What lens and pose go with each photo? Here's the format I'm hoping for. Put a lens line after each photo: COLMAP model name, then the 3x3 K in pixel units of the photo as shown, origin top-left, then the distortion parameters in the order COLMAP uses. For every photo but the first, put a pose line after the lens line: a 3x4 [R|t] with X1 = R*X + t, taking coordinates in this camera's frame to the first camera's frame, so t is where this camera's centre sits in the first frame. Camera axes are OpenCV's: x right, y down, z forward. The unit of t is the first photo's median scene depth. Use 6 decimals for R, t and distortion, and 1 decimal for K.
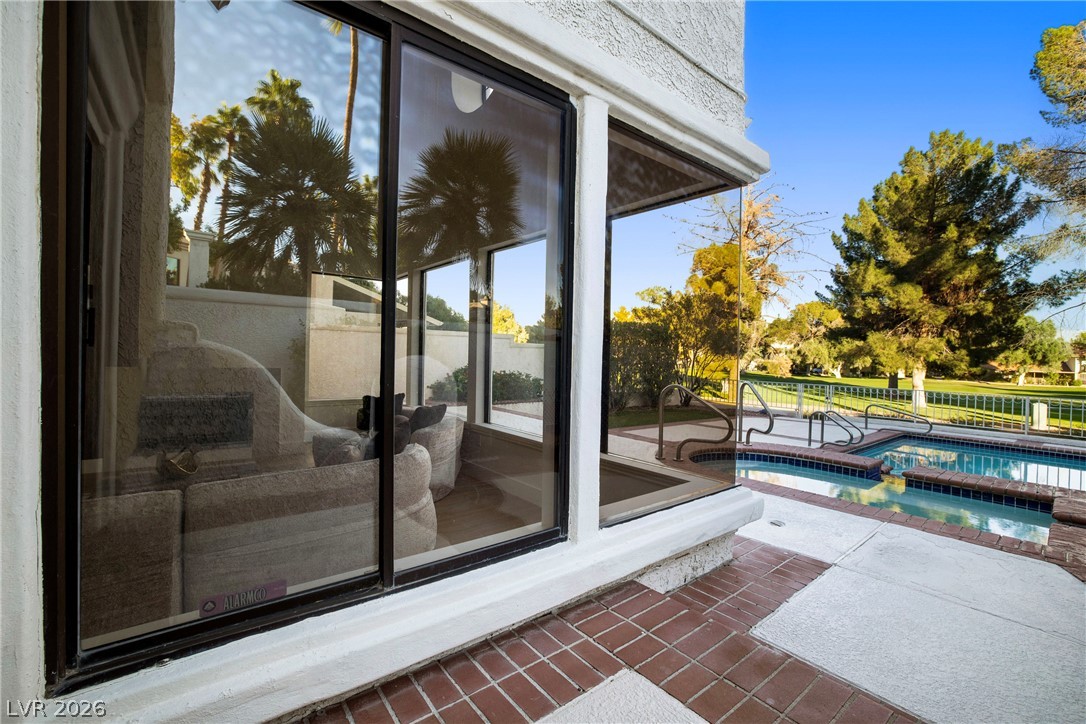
lens RADIAL K [[464.4, 0, 539.3], [0, 464.4, 351.1], [0, 0, 1]] dist [-0.047259, 0.017671]
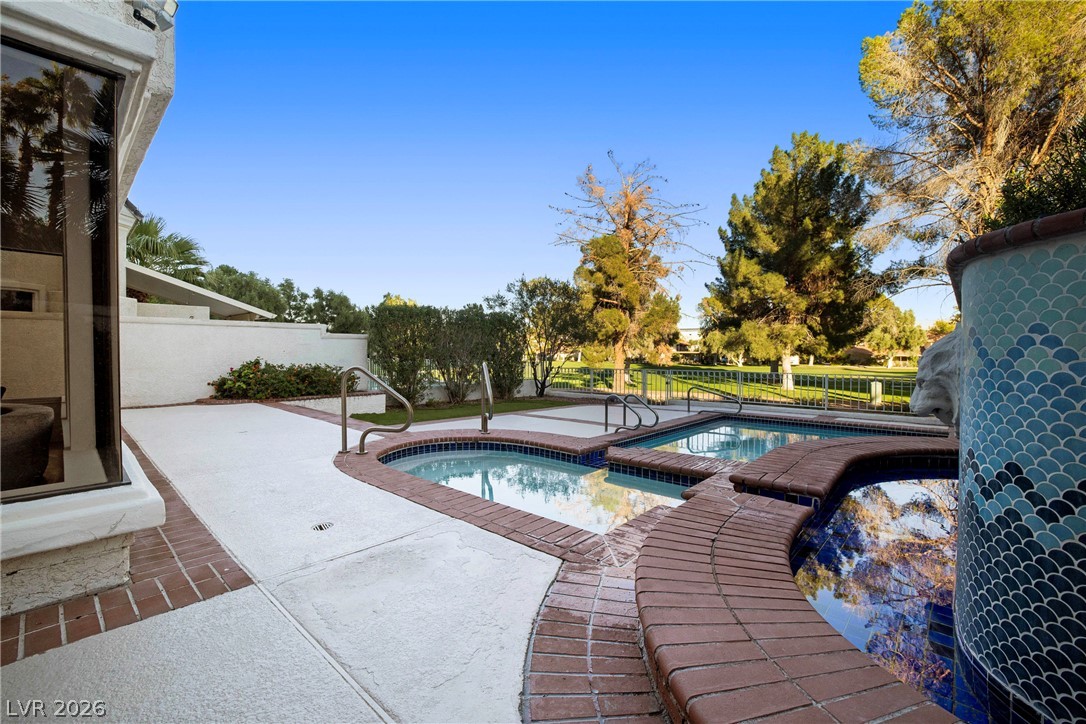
lens RADIAL K [[464.4, 0, 539.3], [0, 464.4, 351.1], [0, 0, 1]] dist [-0.047259, 0.017671]
pose [[0.988762, -0.025149, 0.147367, 0.105372], [0.024200, 0.999673, 0.008229, 0.009298], [-0.147526, -0.004570, 0.989048, 0.019515]]
